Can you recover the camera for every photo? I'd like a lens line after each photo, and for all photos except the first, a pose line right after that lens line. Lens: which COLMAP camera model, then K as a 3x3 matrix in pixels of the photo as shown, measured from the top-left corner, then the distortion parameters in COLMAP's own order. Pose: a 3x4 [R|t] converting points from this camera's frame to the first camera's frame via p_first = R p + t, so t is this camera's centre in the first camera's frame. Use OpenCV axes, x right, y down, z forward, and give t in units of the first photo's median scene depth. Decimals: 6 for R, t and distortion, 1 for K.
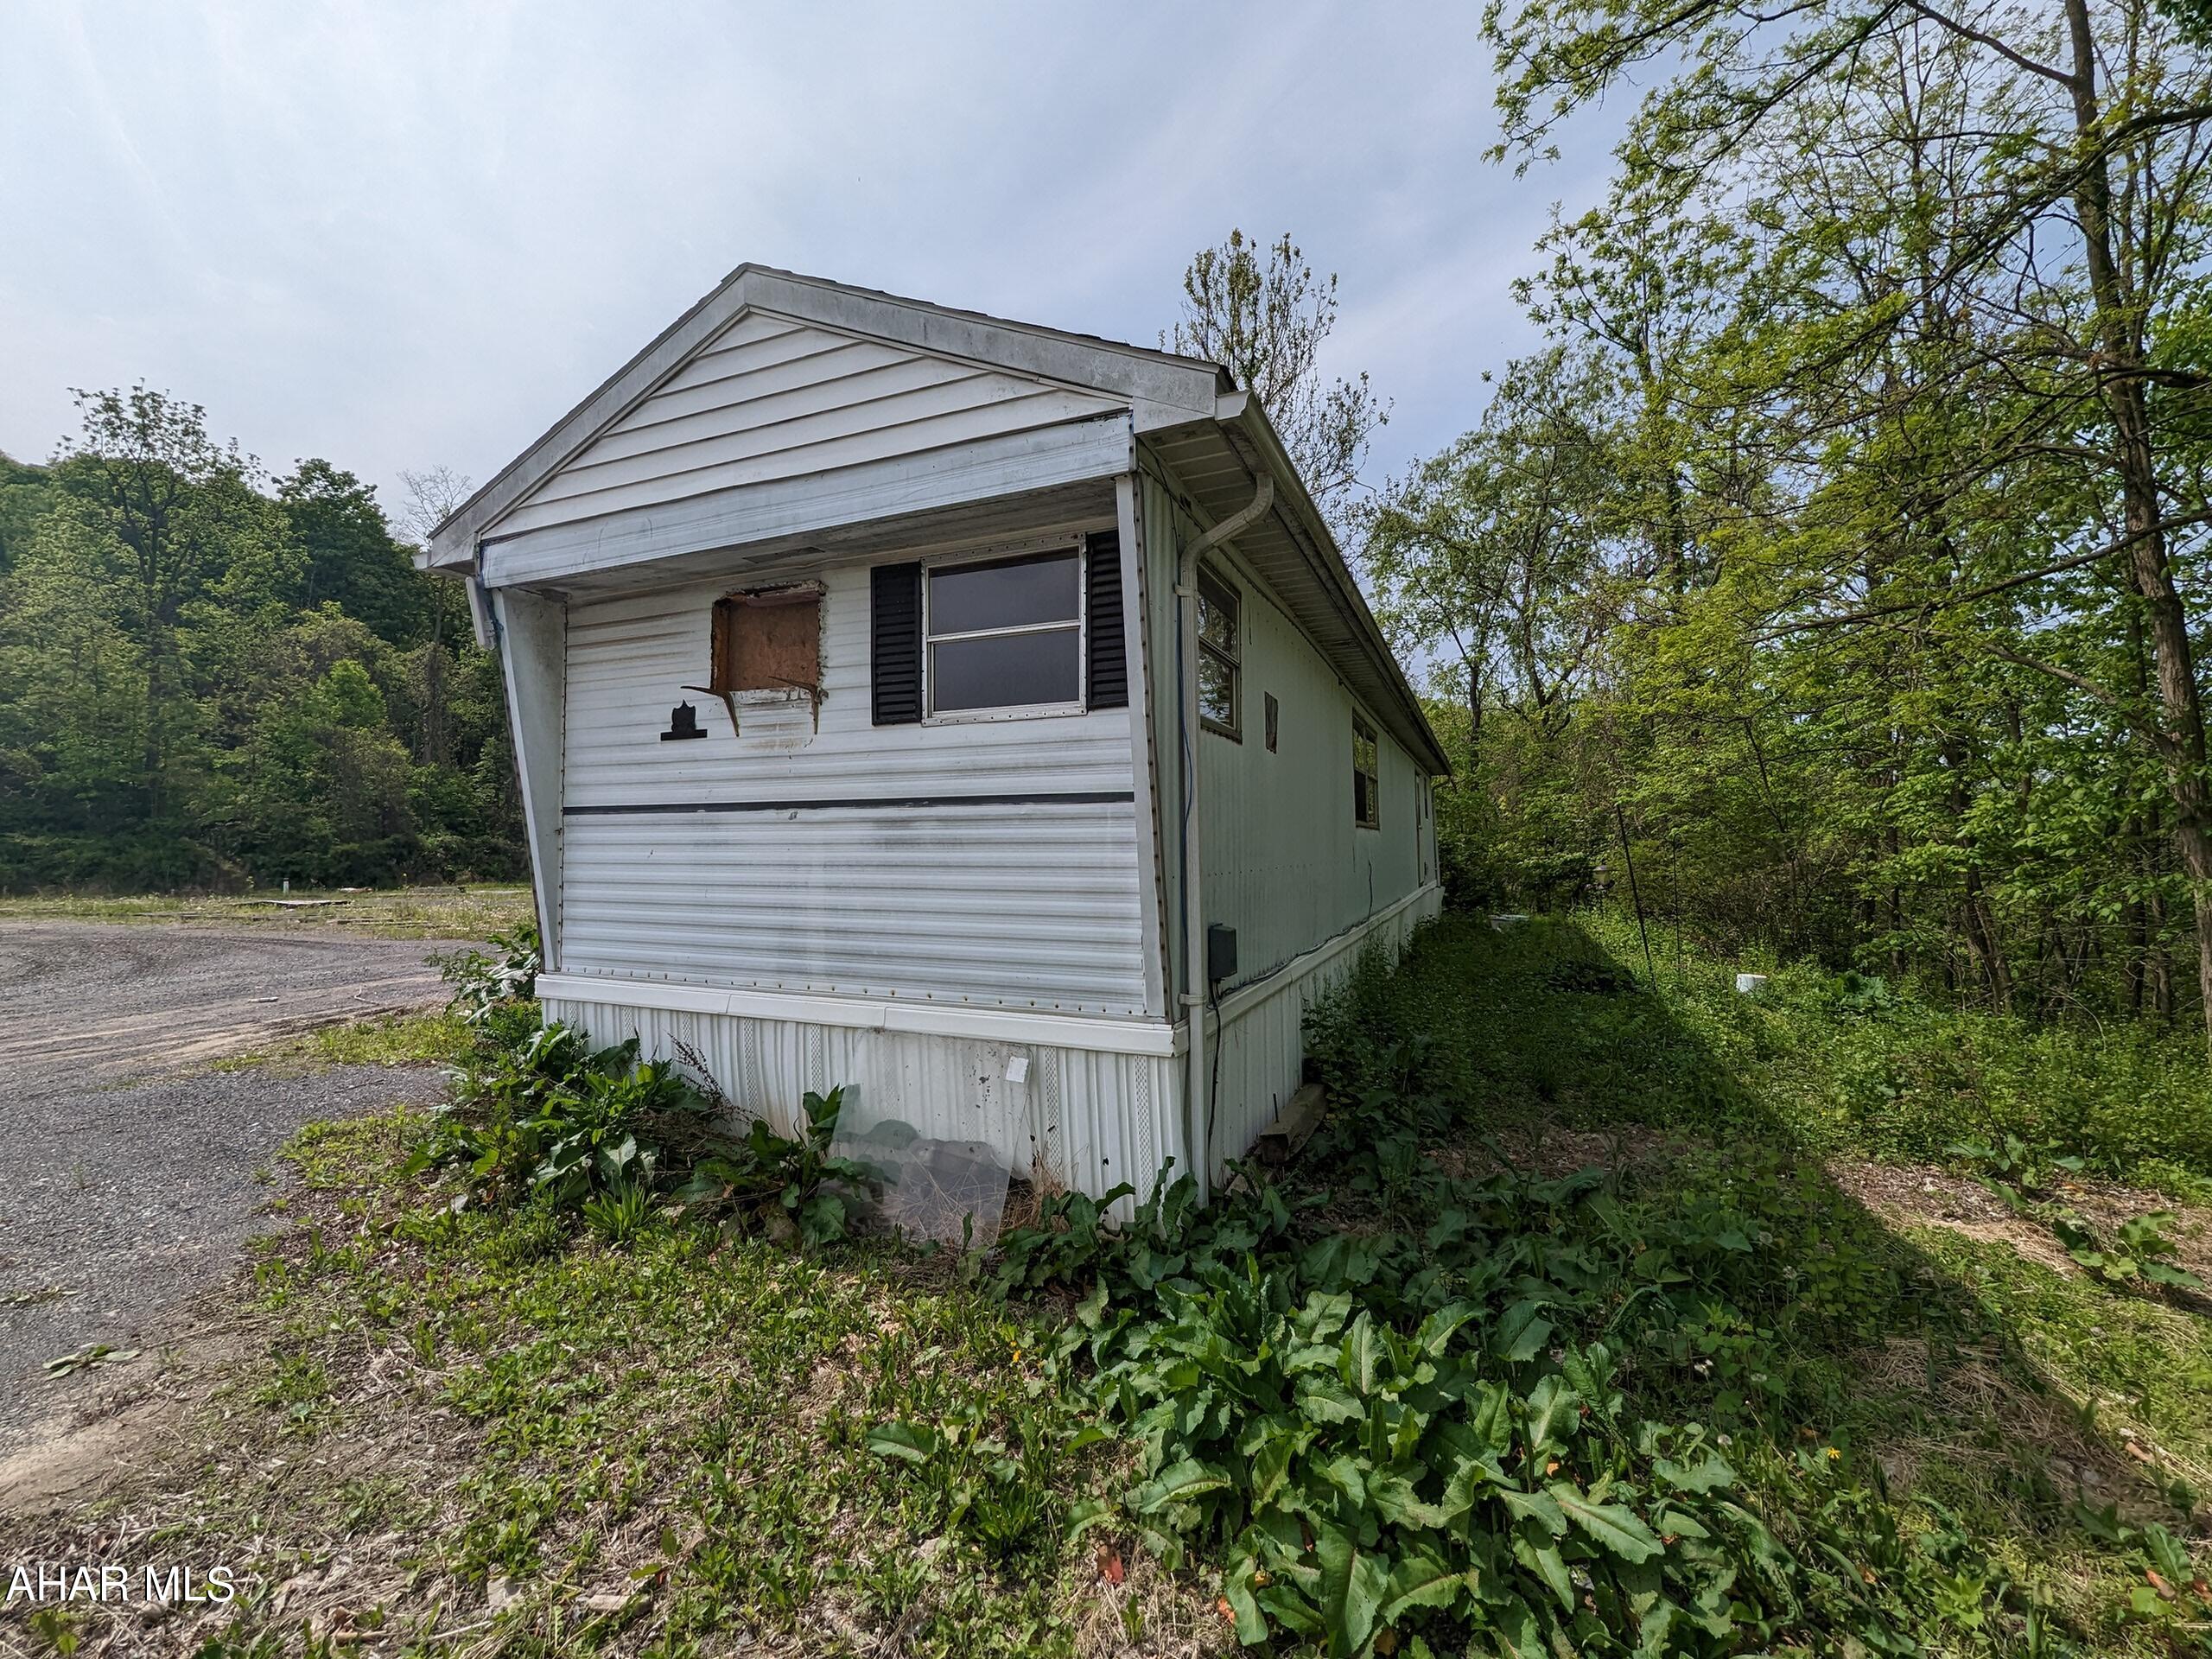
lens RADIAL K [[924.1, 0, 1114.8], [0, 924.1, 832.8], [0, 0, 1]] dist [-0.000657, 0.000149]
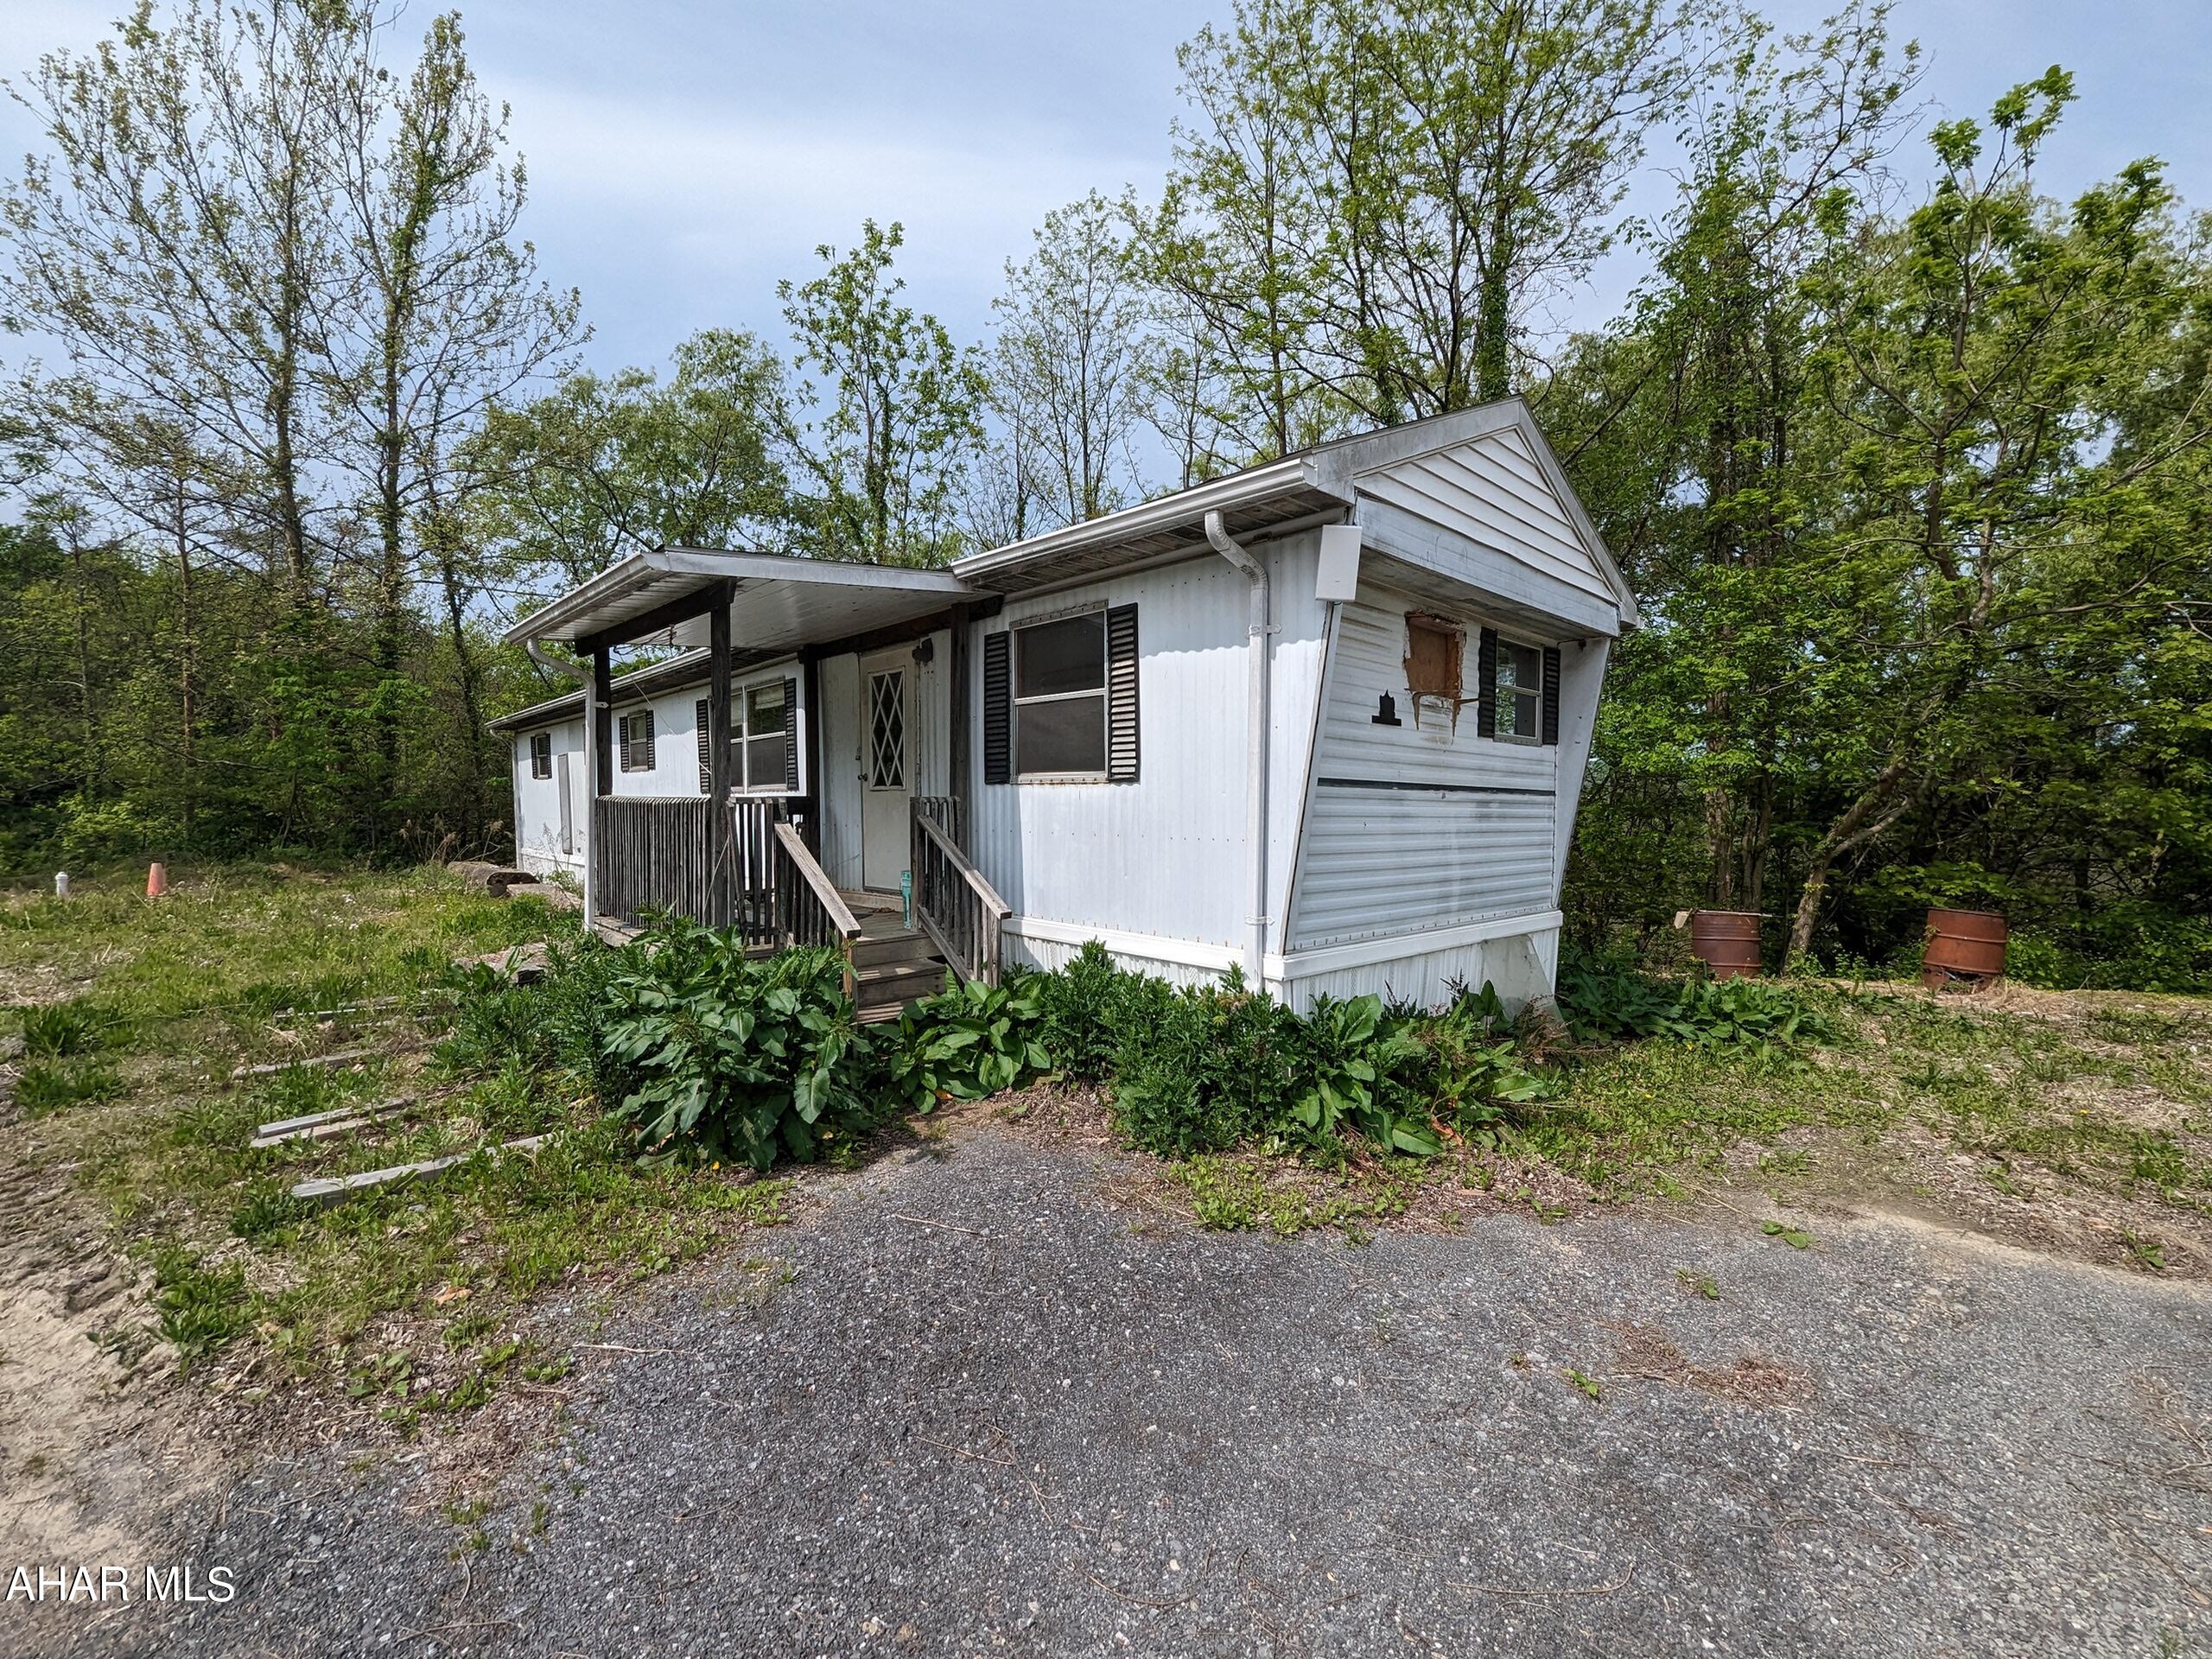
lens RADIAL K [[924.1, 0, 1116.3], [0, 924.1, 836.0], [0, 0, 1]] dist [-0.000657, 0.000149]
pose [[0.401443, -0.018443, 0.915698, -1.673199], [-0.022214, 0.999307, 0.029865, 0.009320], [-0.915614, -0.032331, 0.400756, 0.859098]]
